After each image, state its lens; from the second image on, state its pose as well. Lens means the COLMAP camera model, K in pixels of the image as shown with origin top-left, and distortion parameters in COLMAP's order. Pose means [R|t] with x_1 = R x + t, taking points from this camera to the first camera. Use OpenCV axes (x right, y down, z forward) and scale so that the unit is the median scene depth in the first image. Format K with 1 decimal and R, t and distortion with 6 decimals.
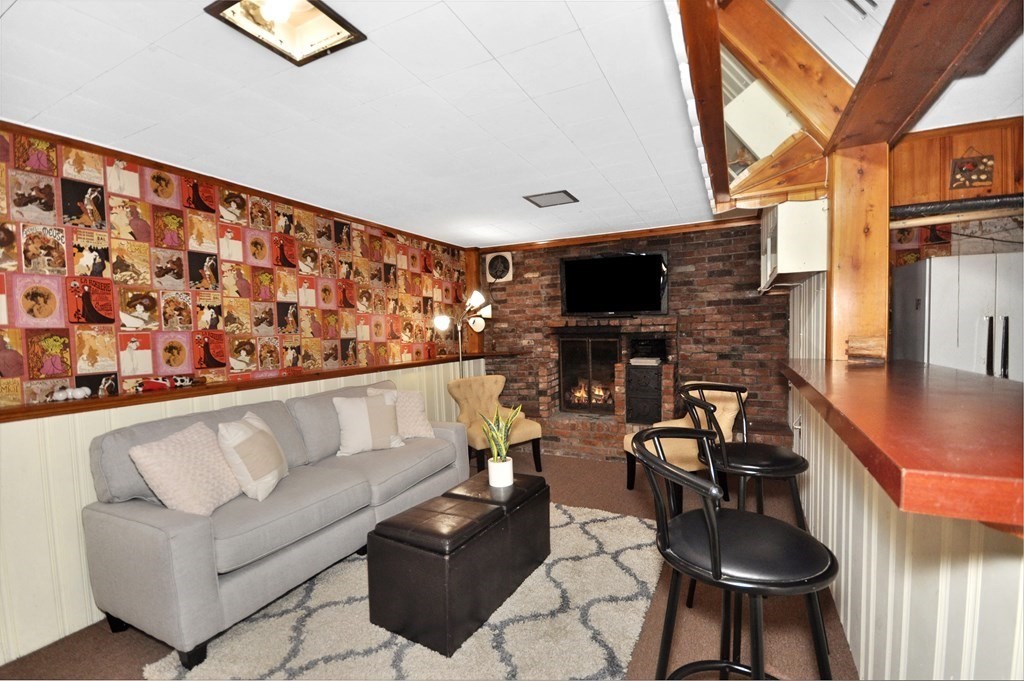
lens RADIAL K [[459.6, 0, 511.5], [0, 459.6, 346.5], [0, 0, 1]] dist [-0.002263, -0.000341]
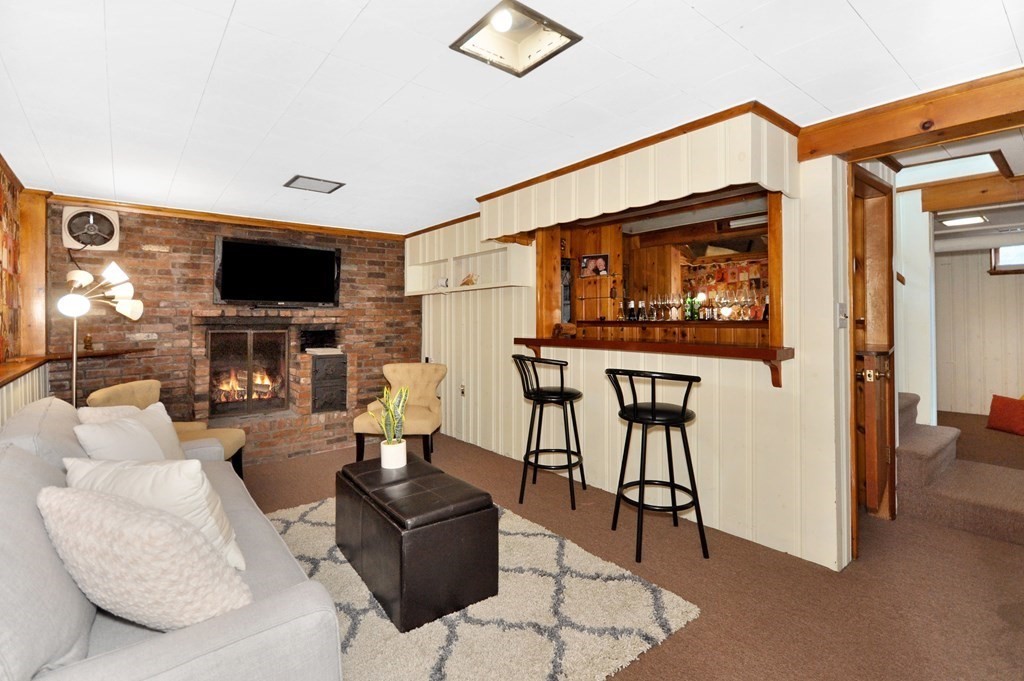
lens RADIAL K [[459.6, 0, 507.1], [0, 459.6, 313.8], [0, 0, 1]] dist [-0.002263, -0.000341]
pose [[0.422392, 0.029076, 0.905947, -0.466560], [0.028575, 0.998561, -0.045371, 0.006104], [-0.905963, 0.045052, 0.420953, 0.174849]]
